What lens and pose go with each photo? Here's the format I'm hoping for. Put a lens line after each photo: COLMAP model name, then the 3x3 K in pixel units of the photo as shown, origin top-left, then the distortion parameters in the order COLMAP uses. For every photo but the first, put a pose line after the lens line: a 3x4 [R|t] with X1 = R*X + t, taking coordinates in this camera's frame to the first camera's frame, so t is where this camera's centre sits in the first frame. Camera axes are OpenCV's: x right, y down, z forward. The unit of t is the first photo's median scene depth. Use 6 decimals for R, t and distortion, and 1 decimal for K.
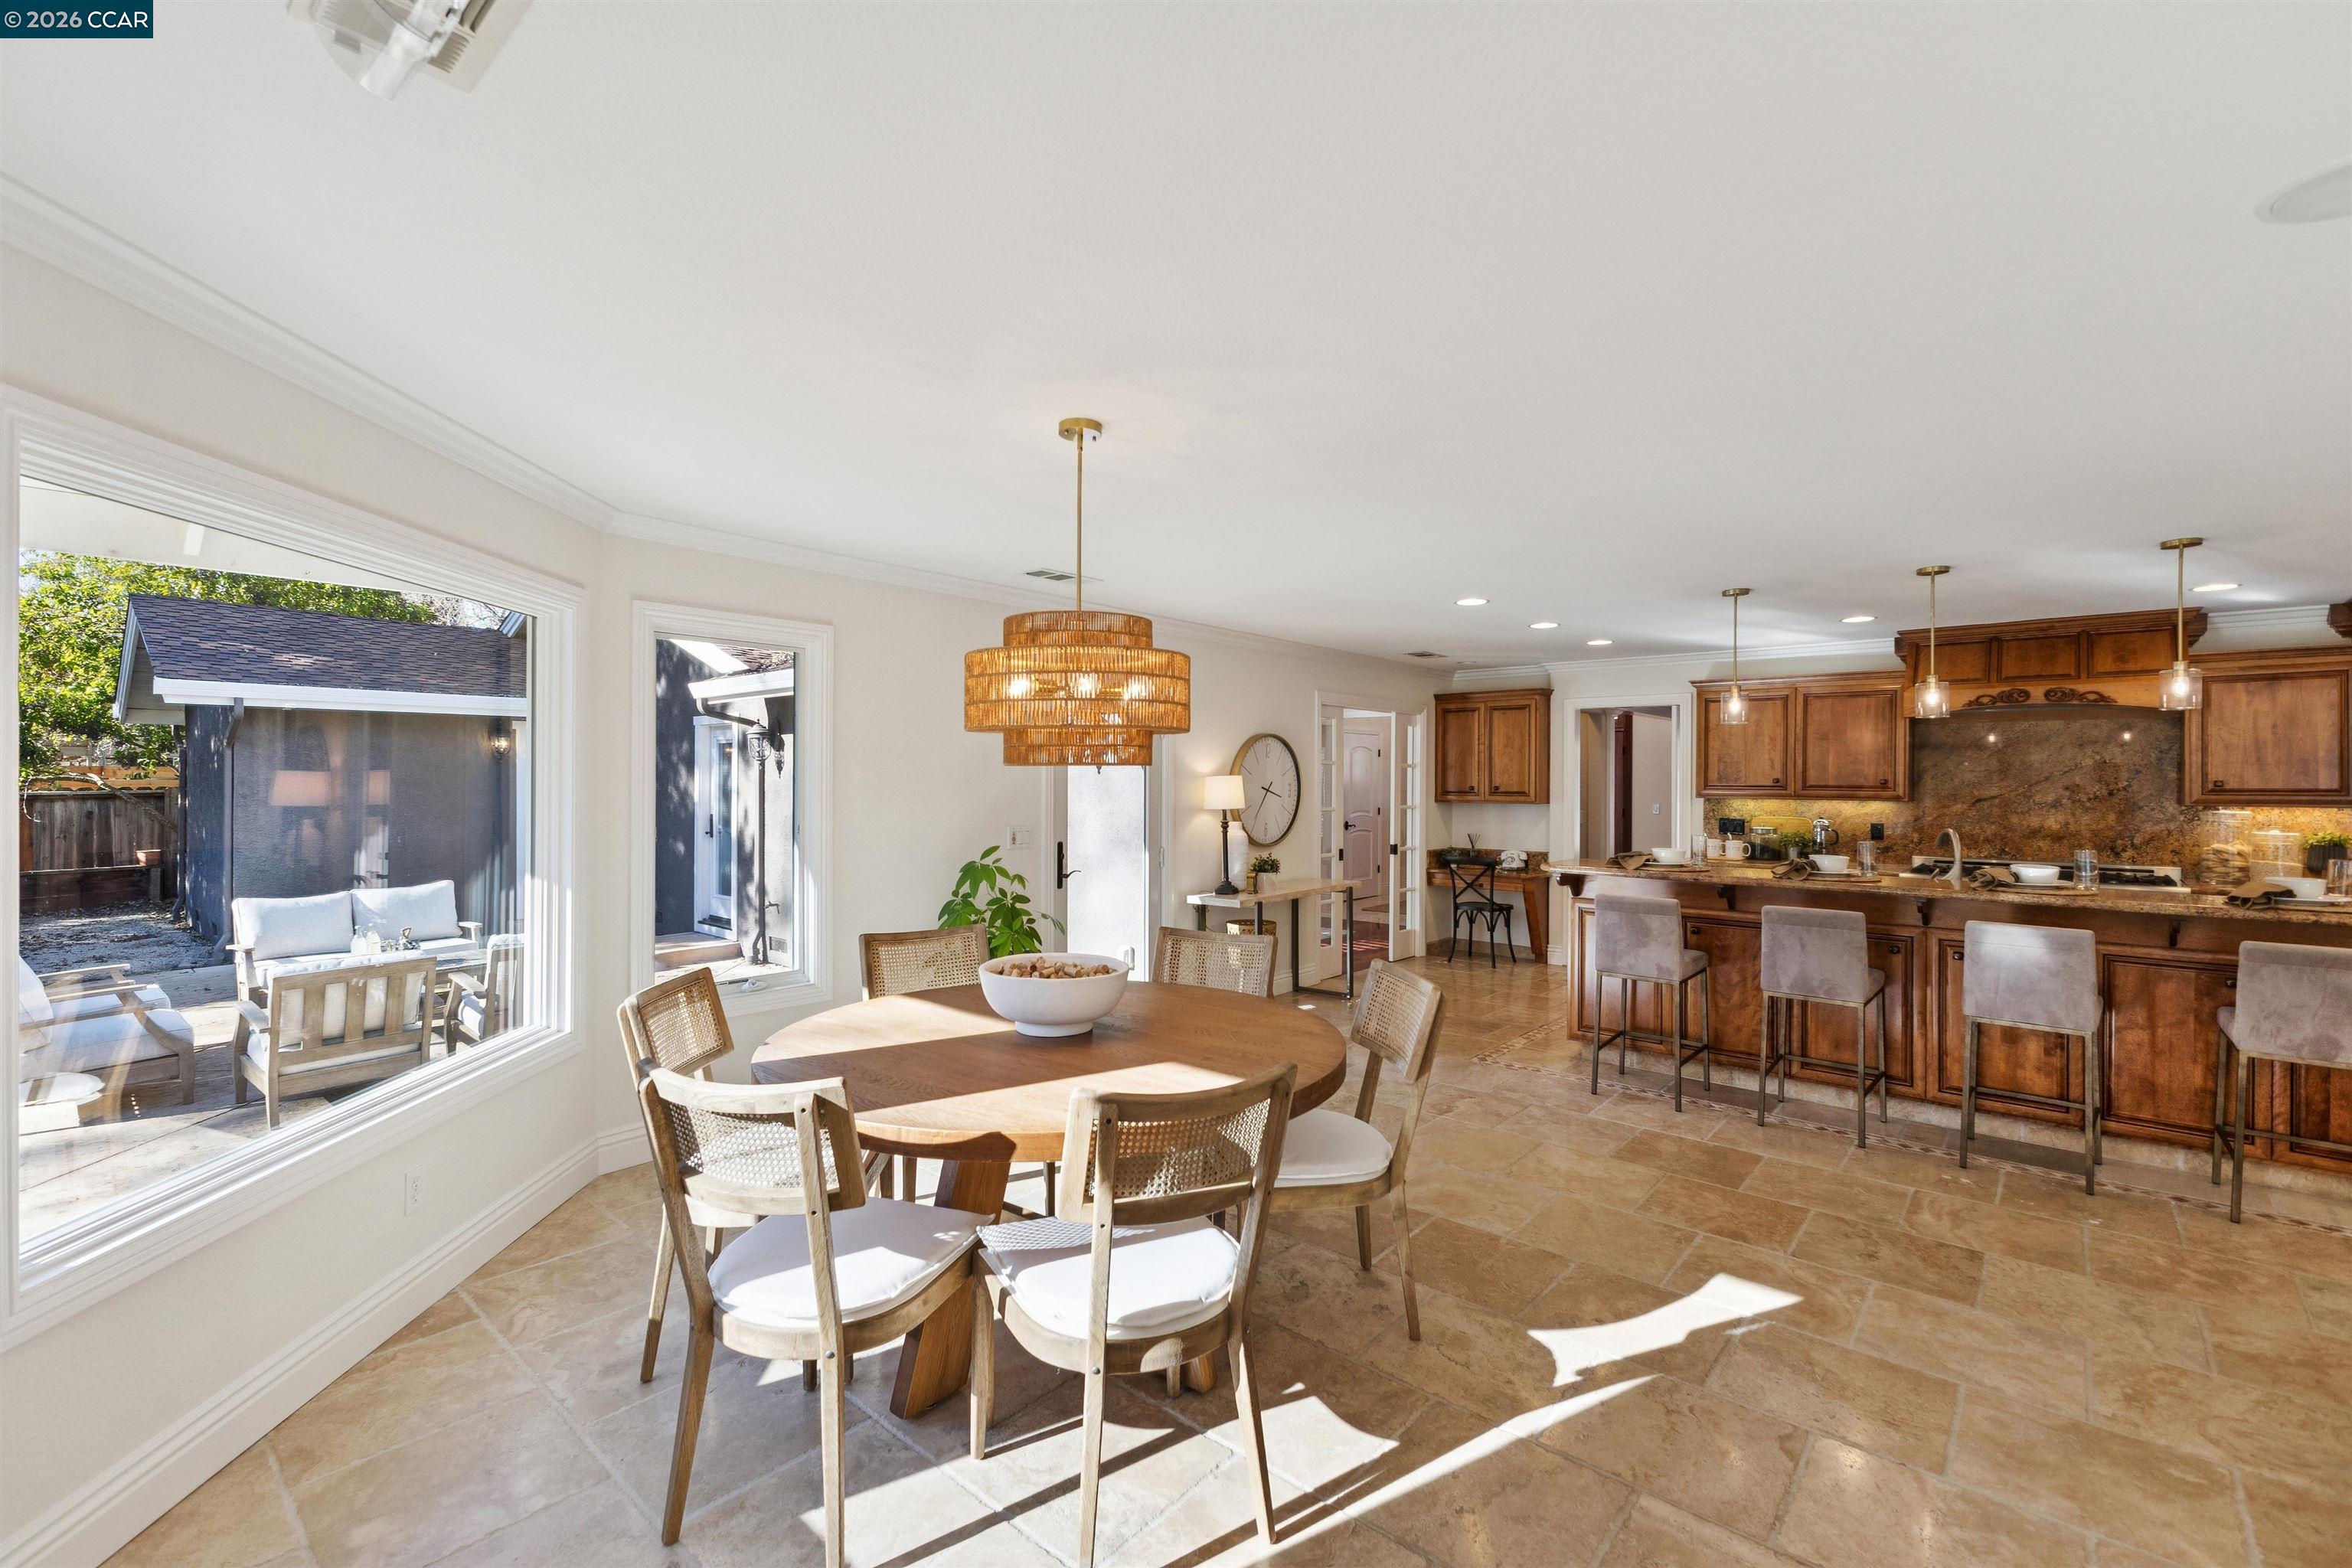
lens RADIAL K [[997.8, 0, 1176.0], [0, 997.8, 784.0], [0, 0, 1]] dist [0.000694, 0.000109]
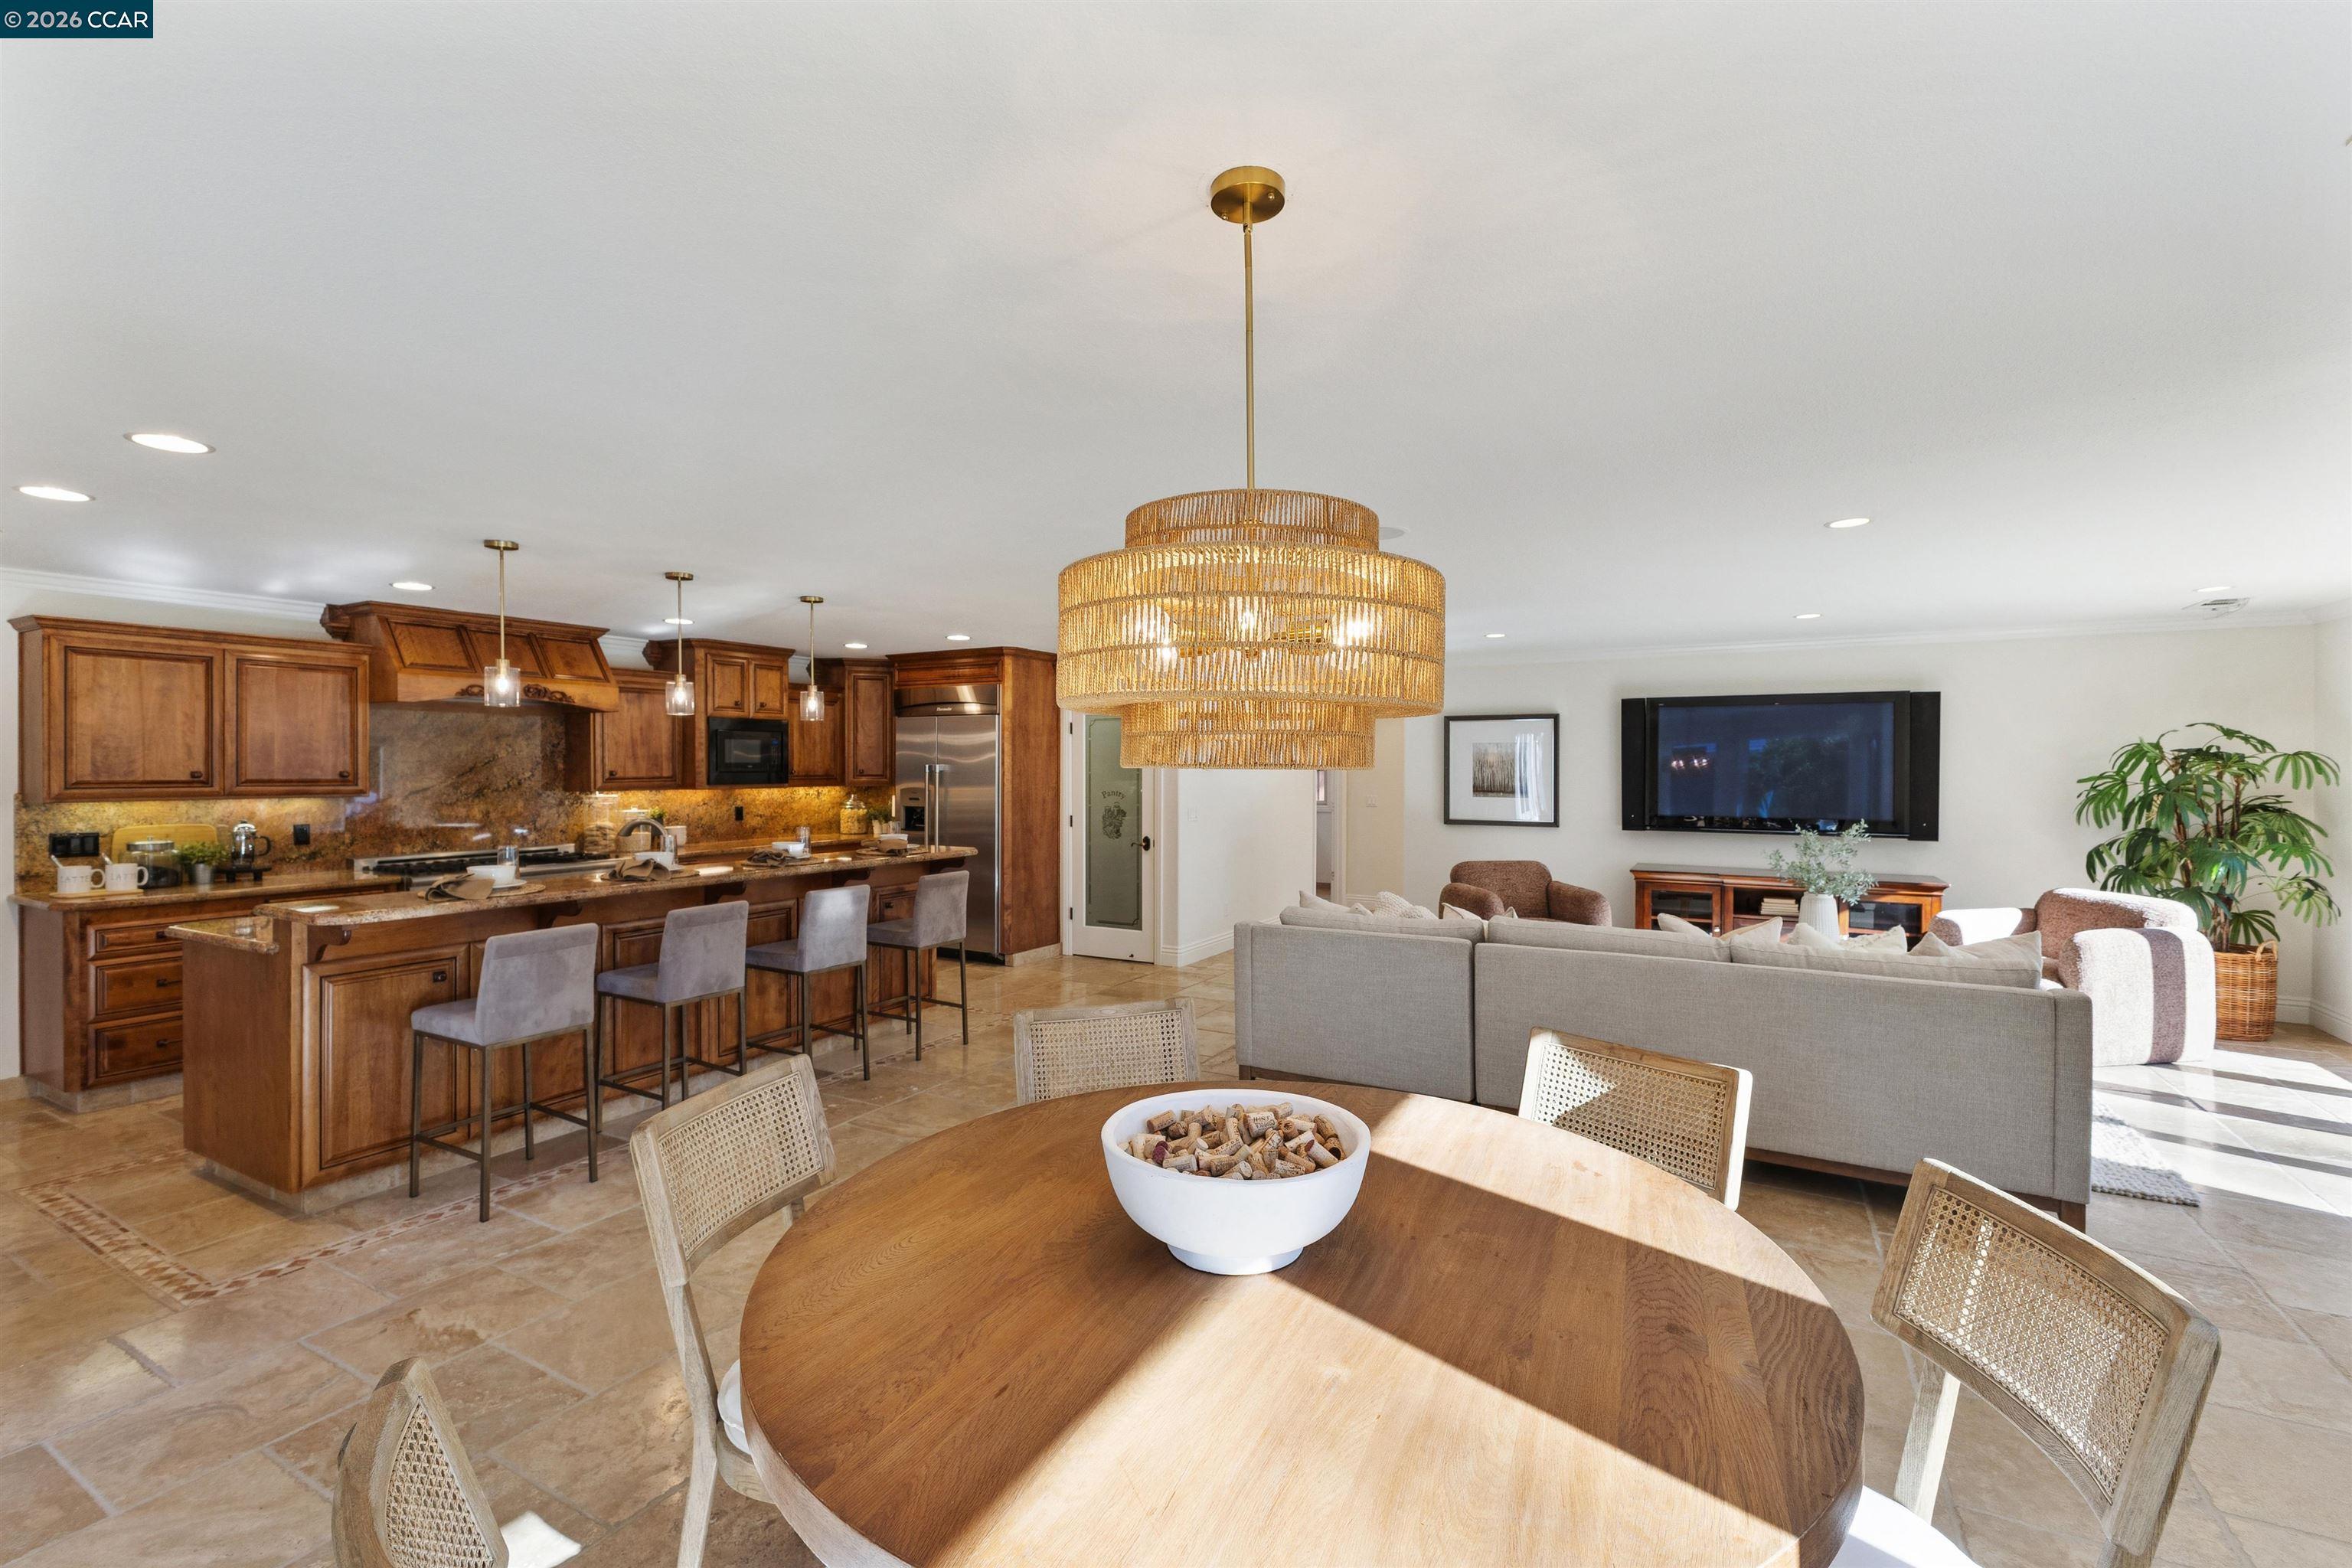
lens RADIAL K [[997.8, 0, 1176.0], [0, 997.8, 784.0], [0, 0, 1]] dist [0.000694, 0.000109]
pose [[-0.207262, -0.015294, 0.978166, -0.308794], [0.009232, 0.999803, 0.017589, -0.002848], [-0.978242, 0.012676, -0.207080, 0.570842]]
